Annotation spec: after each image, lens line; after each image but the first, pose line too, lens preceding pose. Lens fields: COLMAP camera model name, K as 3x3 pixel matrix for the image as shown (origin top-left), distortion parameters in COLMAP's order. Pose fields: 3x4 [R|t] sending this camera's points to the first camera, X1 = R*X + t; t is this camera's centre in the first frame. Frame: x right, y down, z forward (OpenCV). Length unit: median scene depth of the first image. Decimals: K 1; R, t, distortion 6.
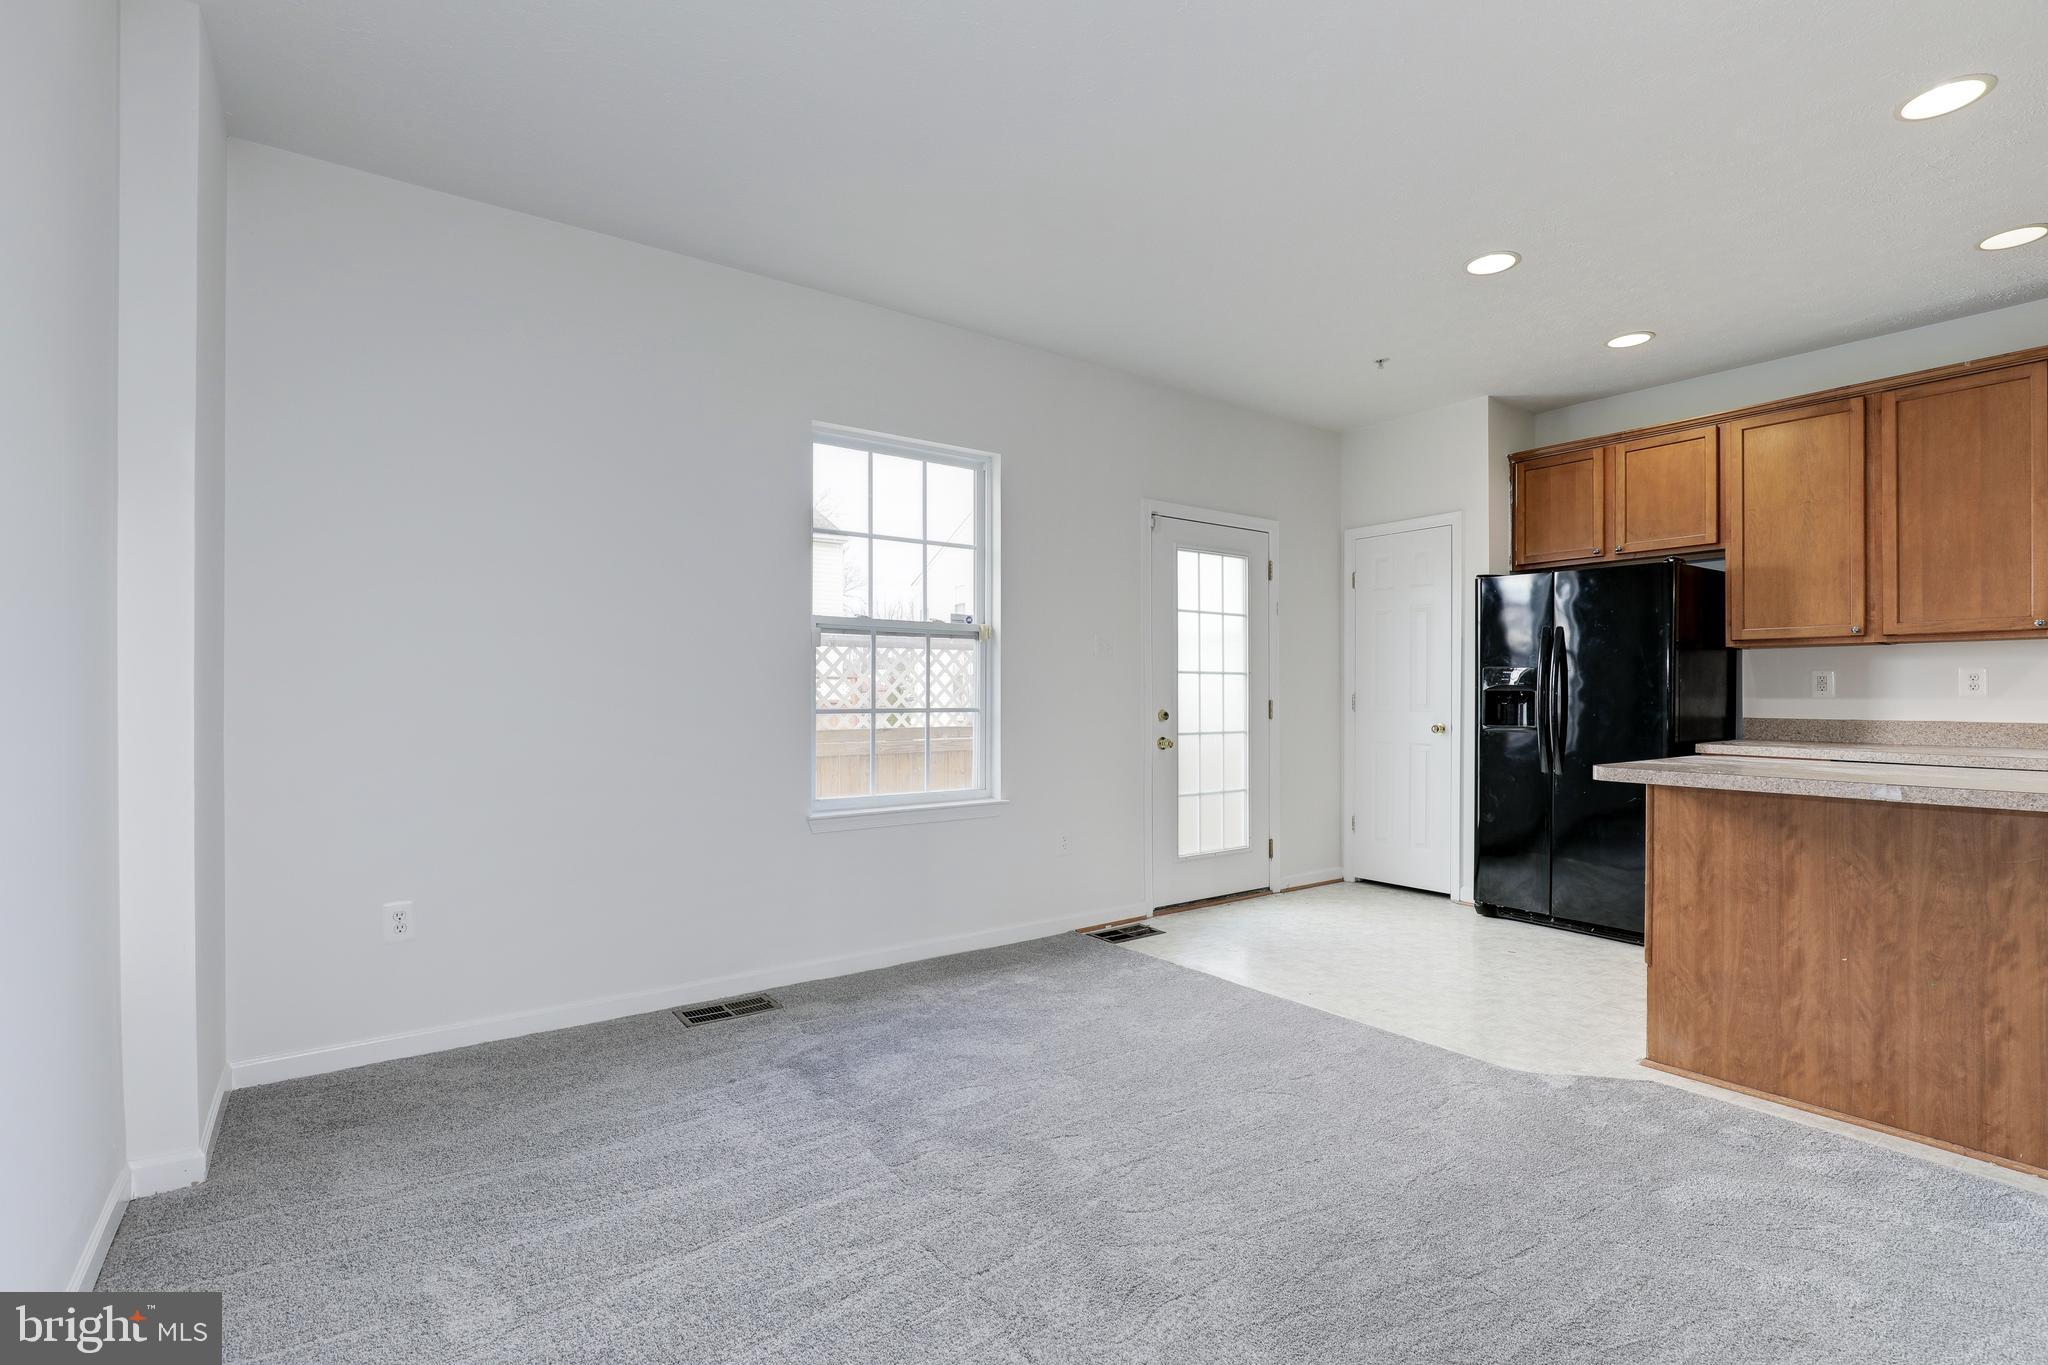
lens RADIAL K [[918.0, 0, 1014.8], [0, 918.0, 701.4], [0, 0, 1]] dist [-0.040837, 0.009071]
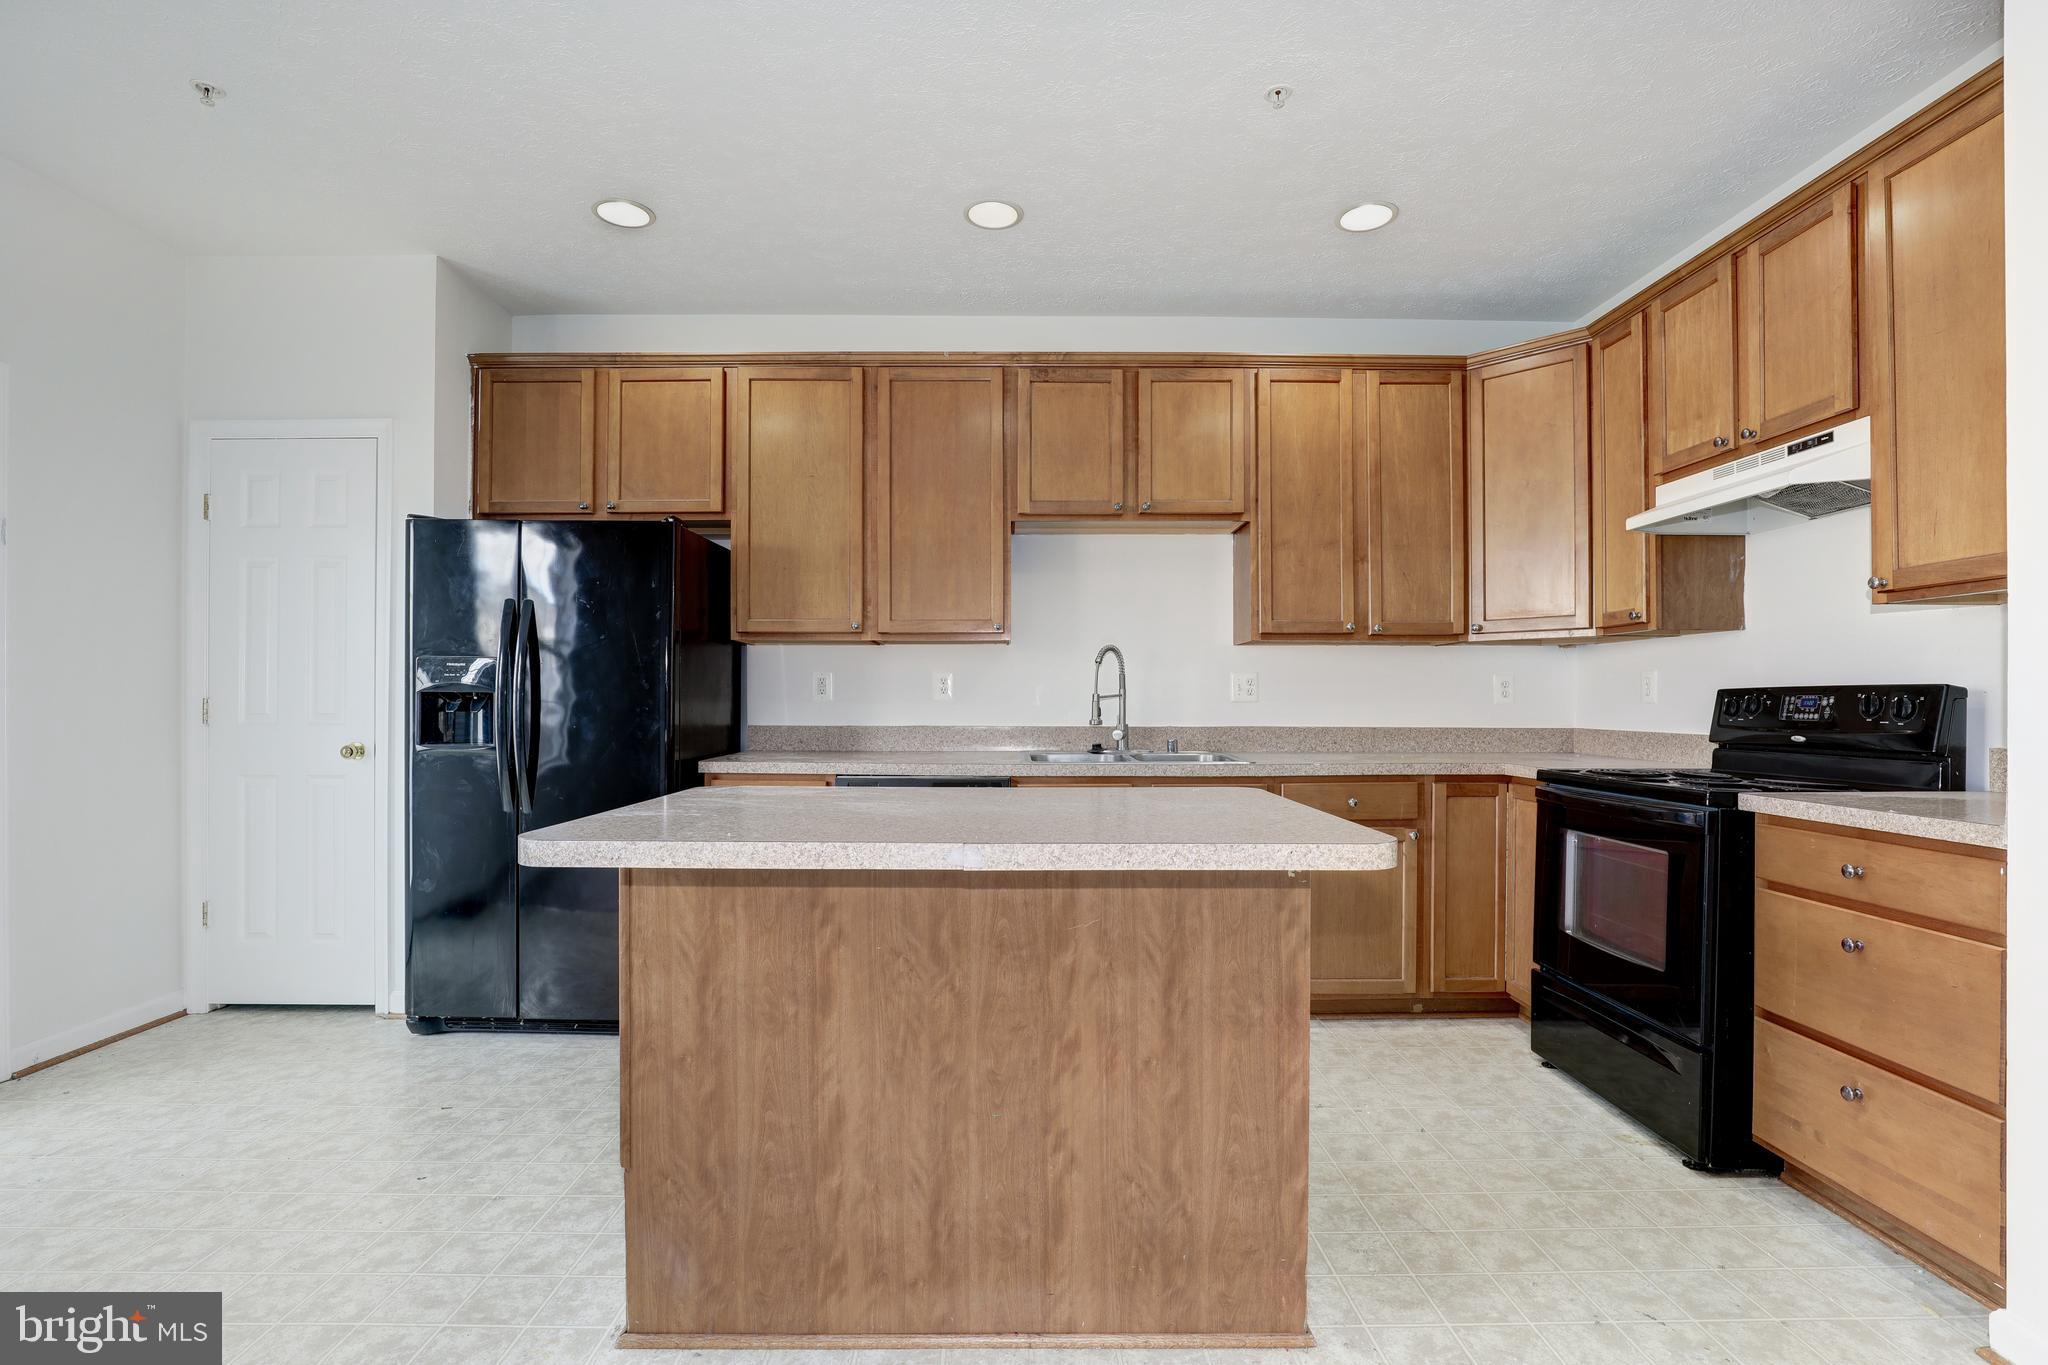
lens RADIAL K [[948.5, 0, 1013.4], [0, 948.5, 693.2], [0, 0, 1]] dist [-0.003442, 0.000013]
pose [[0.570559, 0.005572, 0.821238, 0.258598], [0.005198, 0.999932, -0.010396, -0.001989], [-0.821240, 0.010201, 0.570492, 0.334217]]
